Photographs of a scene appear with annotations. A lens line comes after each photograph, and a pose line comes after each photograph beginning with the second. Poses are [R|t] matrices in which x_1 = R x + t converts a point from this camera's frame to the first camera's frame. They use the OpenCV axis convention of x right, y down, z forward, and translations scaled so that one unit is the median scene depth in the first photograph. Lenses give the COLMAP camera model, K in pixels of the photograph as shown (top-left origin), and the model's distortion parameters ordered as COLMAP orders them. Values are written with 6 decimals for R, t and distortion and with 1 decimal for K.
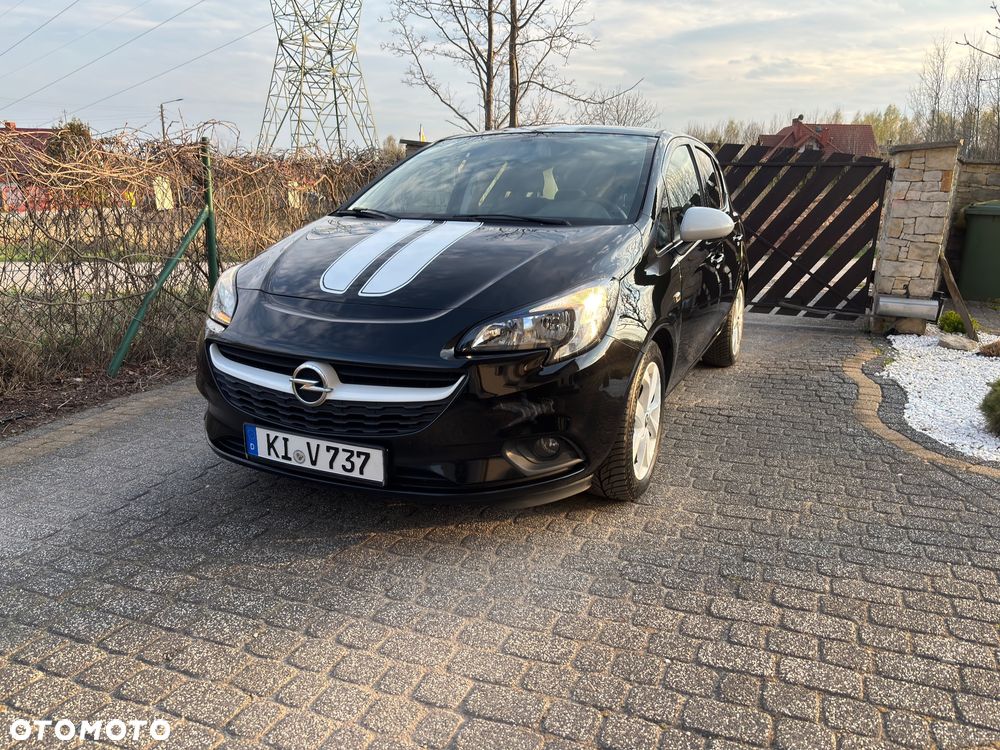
lens RADIAL K [[749.0, 0, 509.1], [0, 749.0, 370.8], [0, 0, 1]] dist [0.061262, -0.059294]
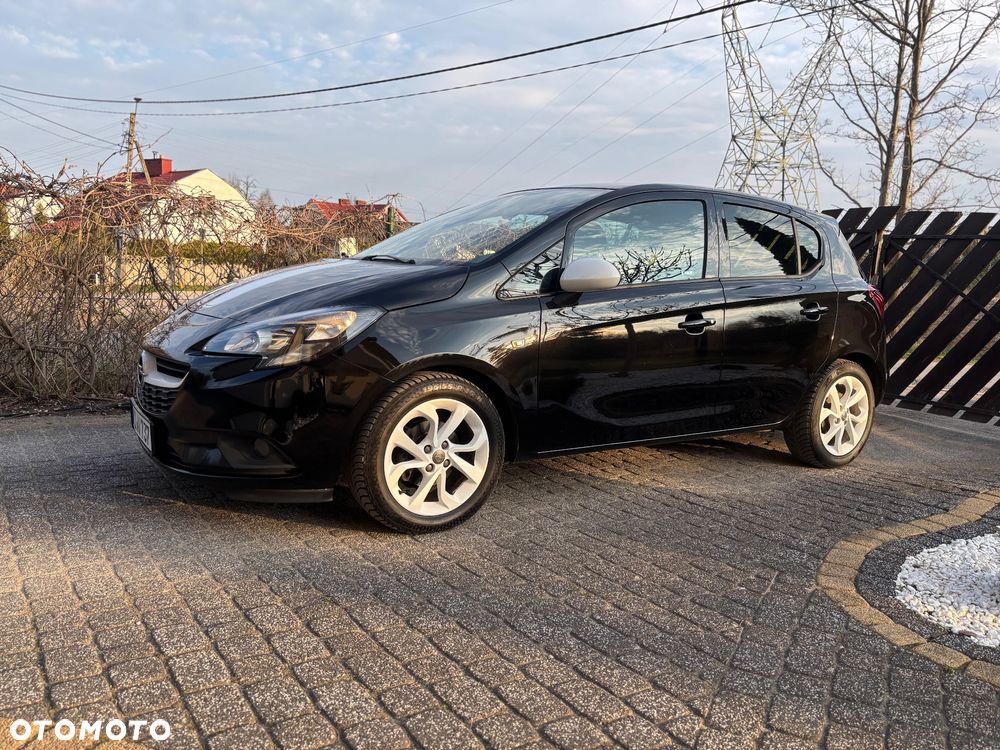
lens RADIAL K [[761.0, 0, 508.6], [0, 761.0, 387.1], [0, 0, 1]] dist [0.044628, -0.061556]
pose [[0.842334, 0.112579, -0.527067, 0.546896], [-0.162723, 0.985426, -0.049573, 0.005526], [0.513805, 0.127523, 0.848376, 0.128480]]
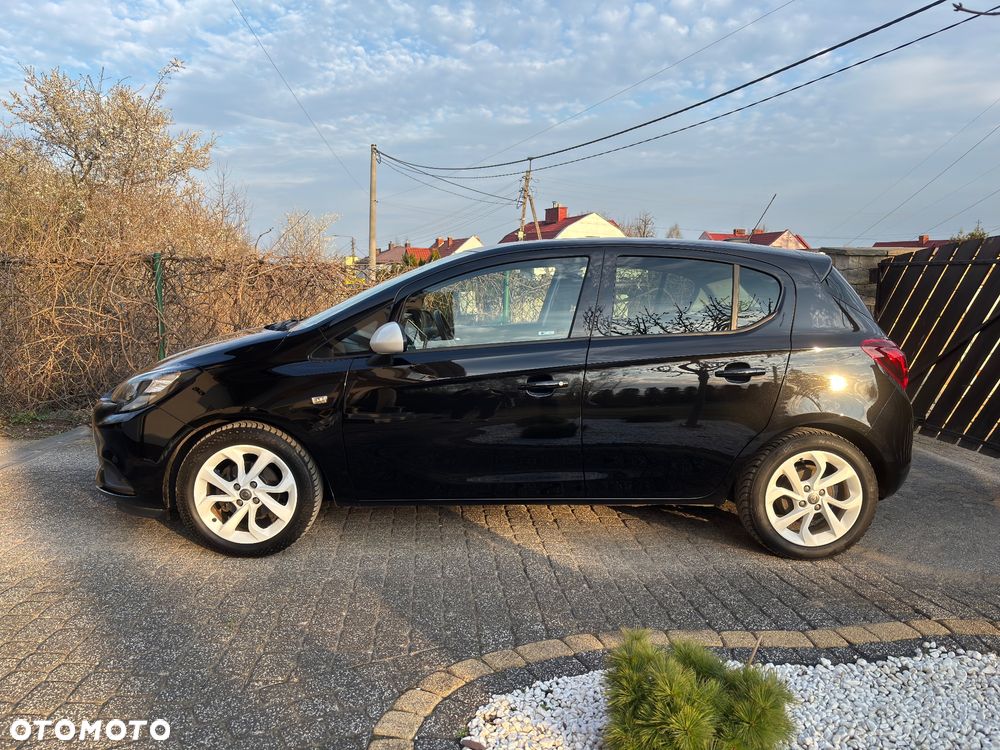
lens RADIAL K [[761.0, 0, 508.6], [0, 761.0, 387.1], [0, 0, 1]] dist [0.044628, -0.061556]
pose [[0.454722, 0.116288, -0.883009, 0.987529], [-0.217836, 0.975849, 0.016335, -0.146025], [0.863583, 0.184924, 0.469072, 0.530780]]
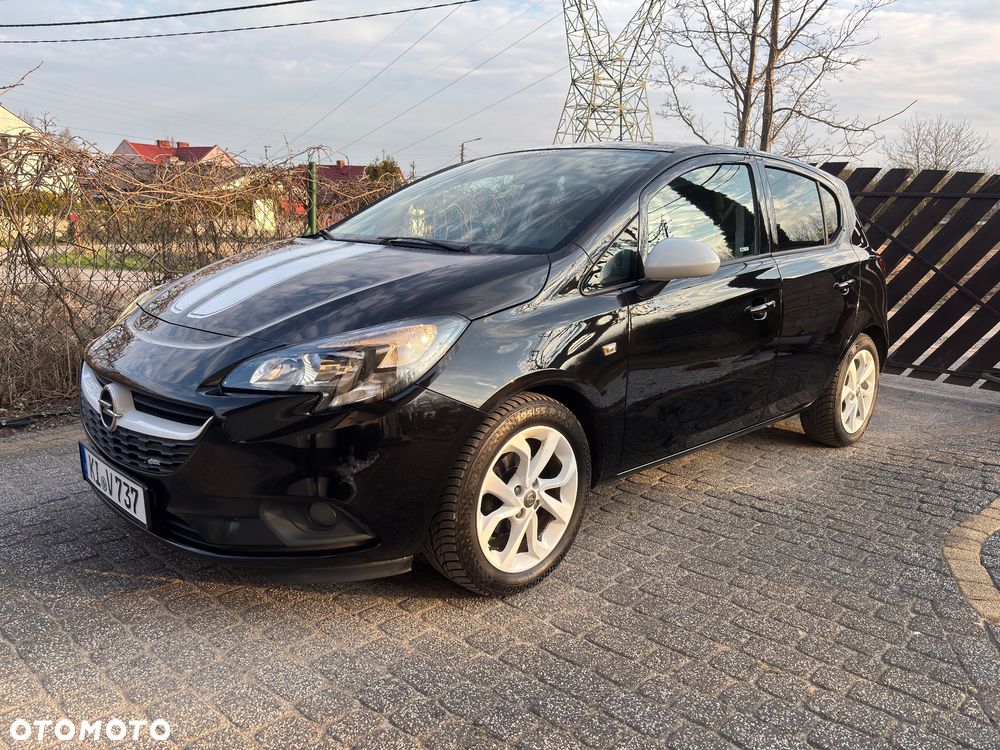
lens RADIAL K [[761.0, 0, 508.6], [0, 761.0, 387.1], [0, 0, 1]] dist [0.044628, -0.061556]
pose [[0.934300, 0.098423, -0.342633, 0.300848], [-0.107666, 0.994155, -0.008009, -0.030547], [0.339842, 0.044372, 0.939435, 0.161688]]
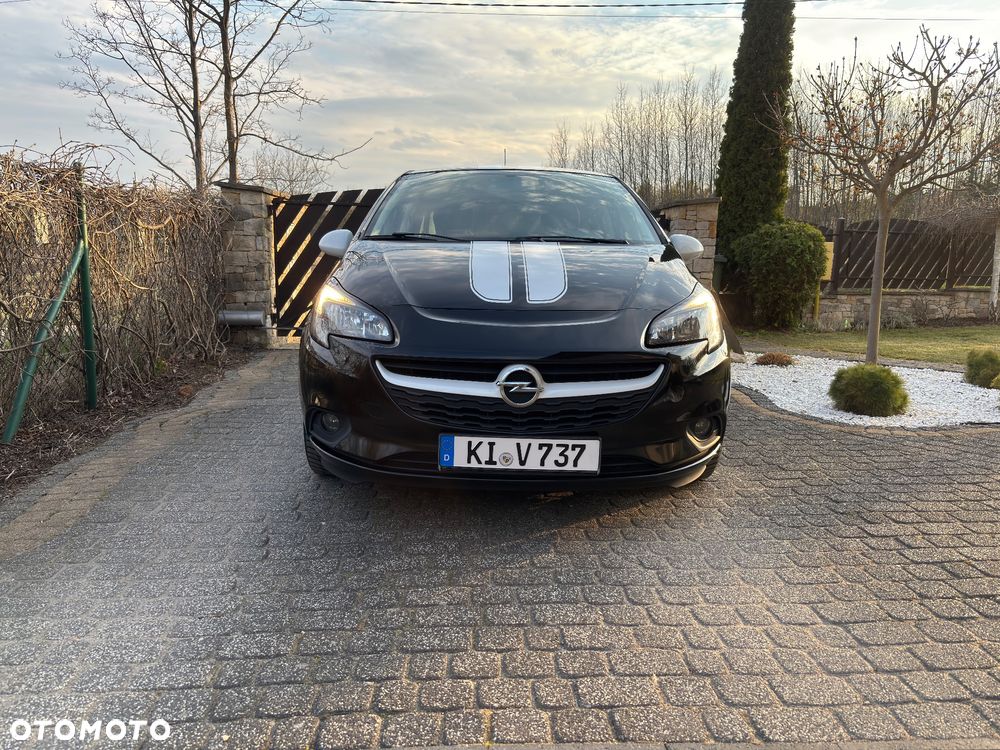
lens RADIAL K [[749.0, 0, 509.1], [0, 749.0, 370.8], [0, 0, 1]] dist [0.061262, -0.059294]
pose [[0.910723, -0.065893, 0.407728, -0.405041], [0.097059, 0.993690, -0.056206, 0.031148], [-0.401451, 0.090762, 0.911372, 0.035441]]
